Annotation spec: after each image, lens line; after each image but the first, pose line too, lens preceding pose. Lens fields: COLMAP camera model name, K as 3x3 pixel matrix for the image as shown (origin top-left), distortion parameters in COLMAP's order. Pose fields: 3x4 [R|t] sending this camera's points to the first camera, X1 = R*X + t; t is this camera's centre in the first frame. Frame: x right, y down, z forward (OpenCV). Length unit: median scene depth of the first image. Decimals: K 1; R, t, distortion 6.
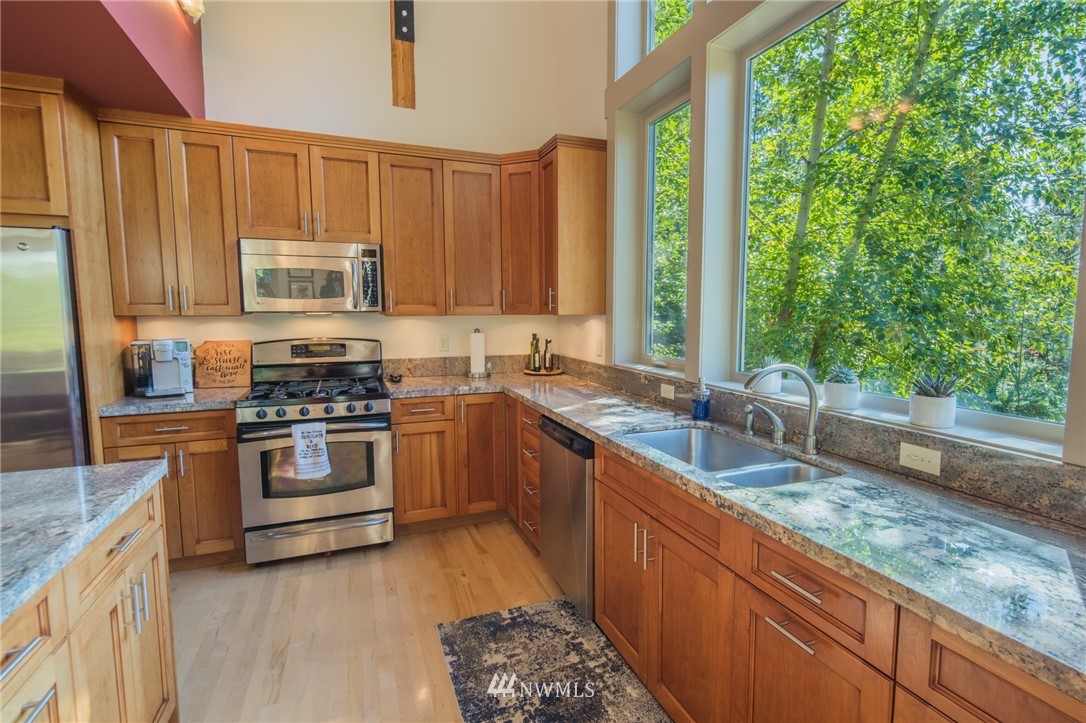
lens RADIAL K [[523.5, 0, 563.8], [0, 523.5, 359.7], [0, 0, 1]] dist [-0.001200, -0.001009]
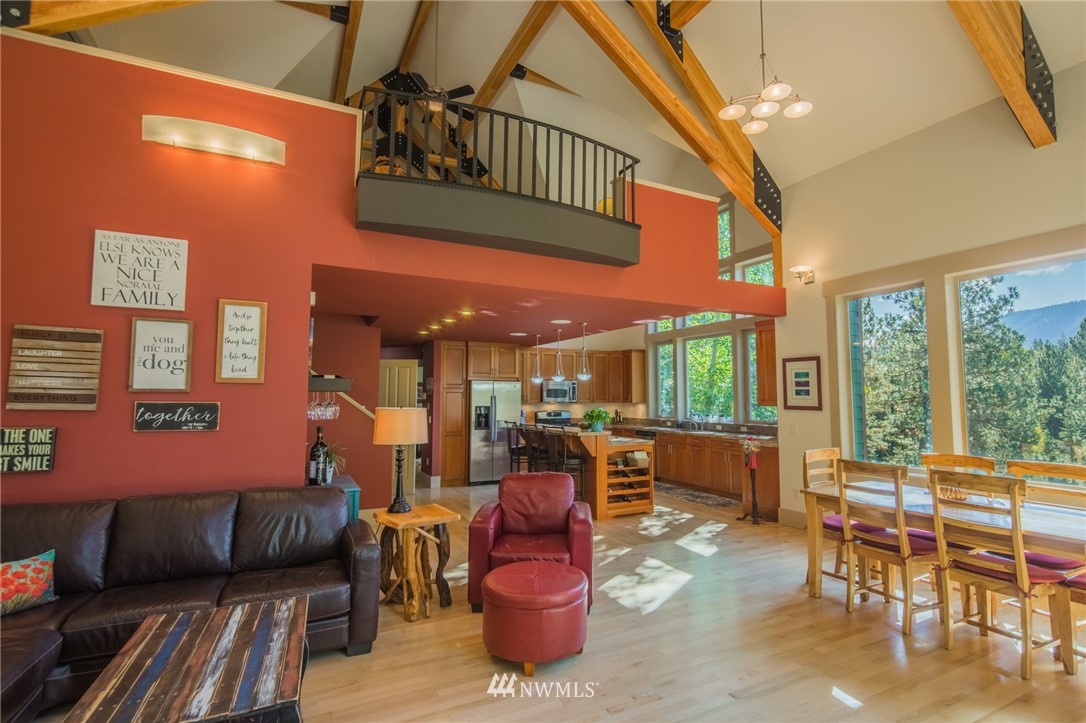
lens RADIAL K [[523.5, 0, 563.8], [0, 523.5, 359.7], [0, 0, 1]] dist [-0.001200, -0.001009]
pose [[0.995272, 0.008155, 0.096785, -0.837849], [0.008175, 0.985900, -0.167136, 0.209003], [-0.096783, 0.167137, 0.981172, -2.421299]]
